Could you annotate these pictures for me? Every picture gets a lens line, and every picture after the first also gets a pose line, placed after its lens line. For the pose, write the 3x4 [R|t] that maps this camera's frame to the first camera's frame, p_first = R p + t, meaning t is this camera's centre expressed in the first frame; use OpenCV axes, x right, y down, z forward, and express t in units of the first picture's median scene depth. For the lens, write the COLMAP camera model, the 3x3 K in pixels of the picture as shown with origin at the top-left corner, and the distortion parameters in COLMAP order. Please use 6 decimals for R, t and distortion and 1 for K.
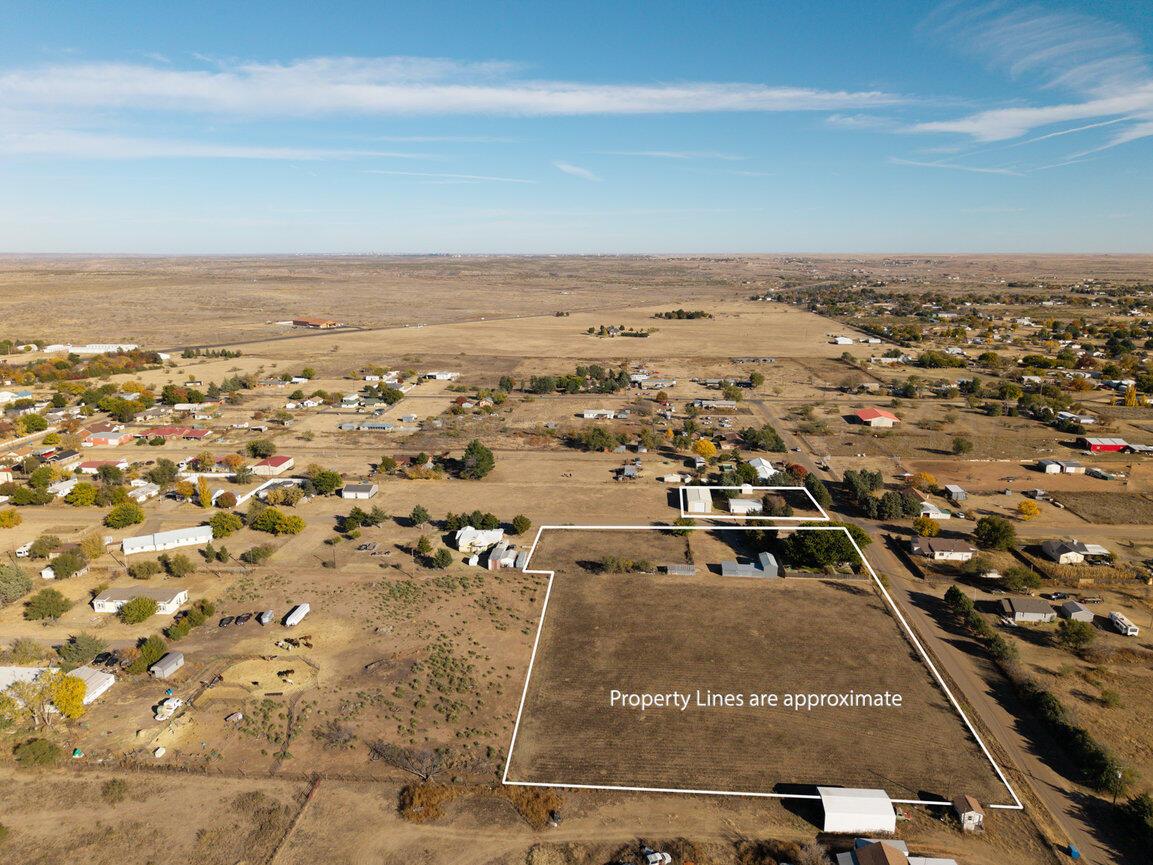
lens RADIAL K [[772.5, 0, 576.5], [0, 772.5, 432.5], [0, 0, 1]] dist [0.019832, -0.016136]
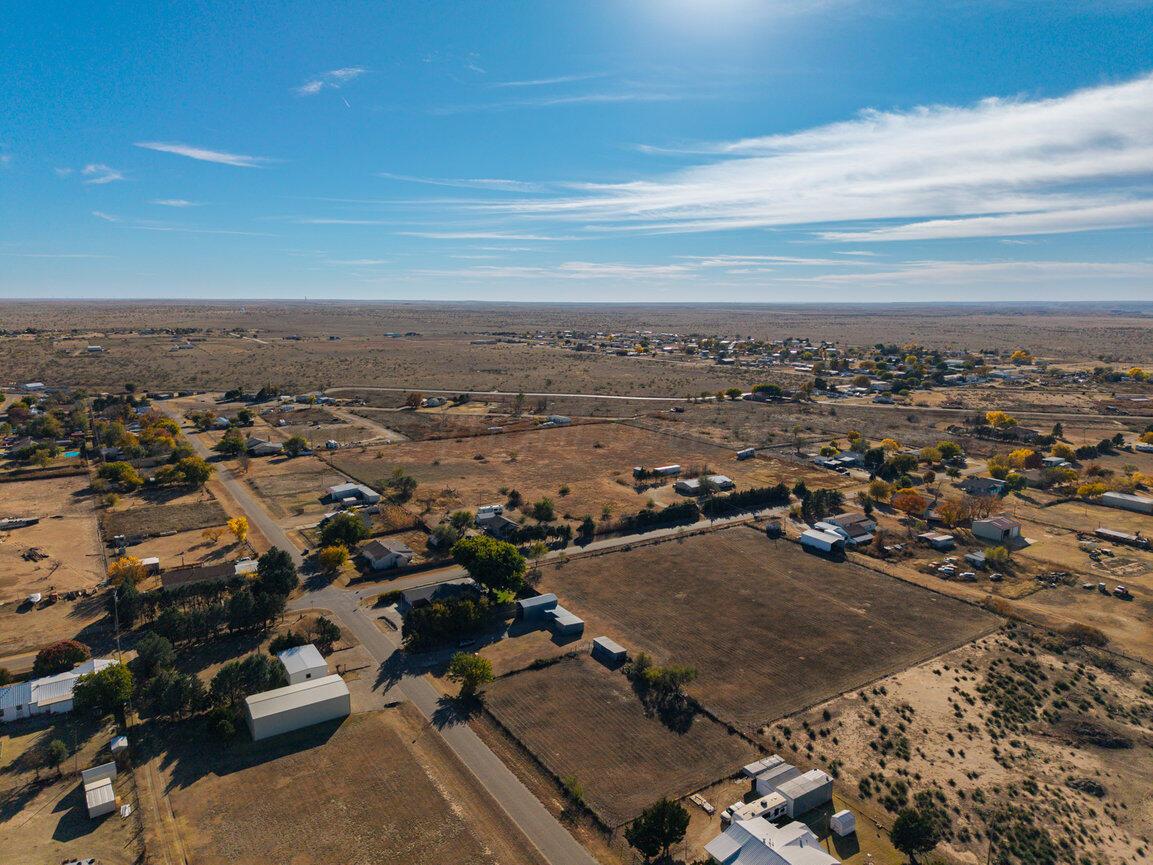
lens RADIAL K [[772.5, 0, 576.5], [0, 772.5, 432.5], [0, 0, 1]] dist [0.019832, -0.016136]
pose [[-0.612376, -0.138437, 0.778351, -0.263691], [0.179119, 0.934649, 0.307161, -0.165217], [-0.770008, 0.327516, -0.547560, 0.926380]]
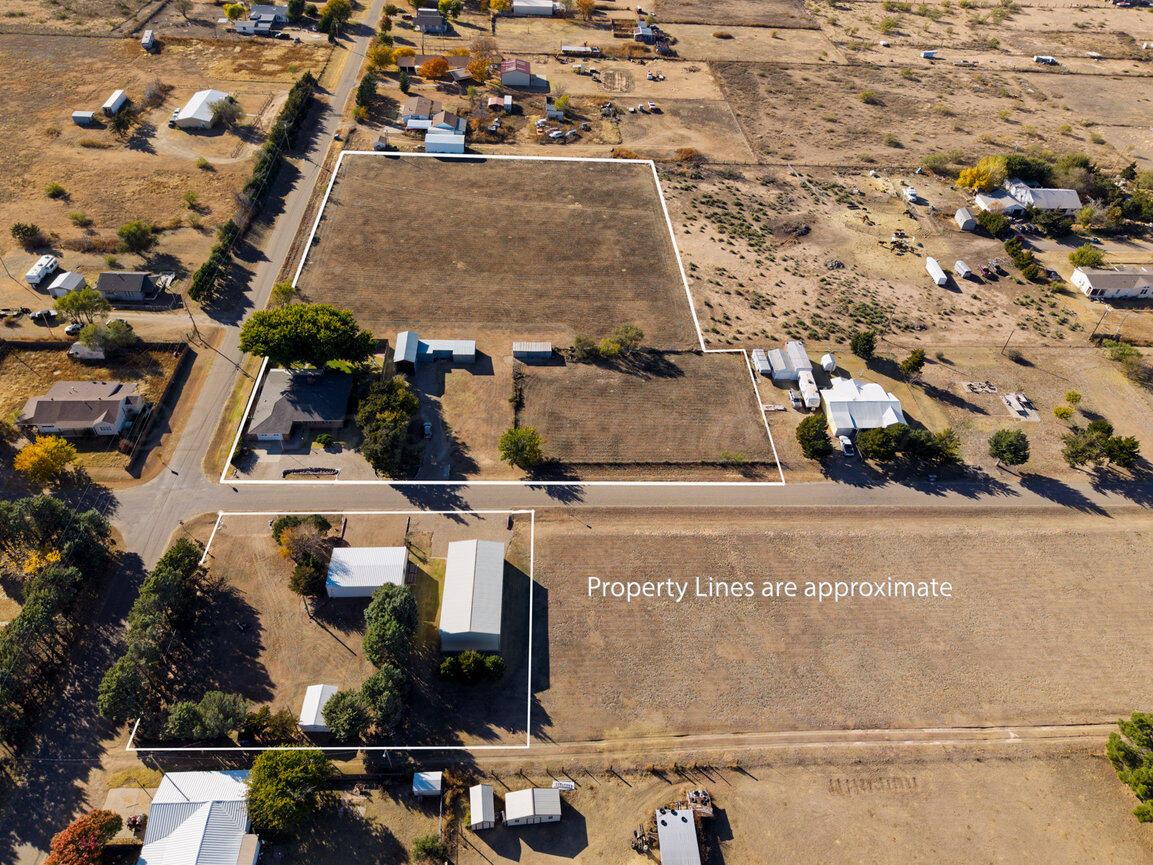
lens RADIAL K [[802.1, 0, 576.5], [0, 802.1, 432.5], [0, 0, 1]] dist [0.025698, -0.025682]
pose [[-0.989963, 0.056650, -0.129473, 0.132400], [-0.077565, 0.548028, 0.832856, -0.272290], [0.118136, 0.834539, -0.538134, 1.001115]]
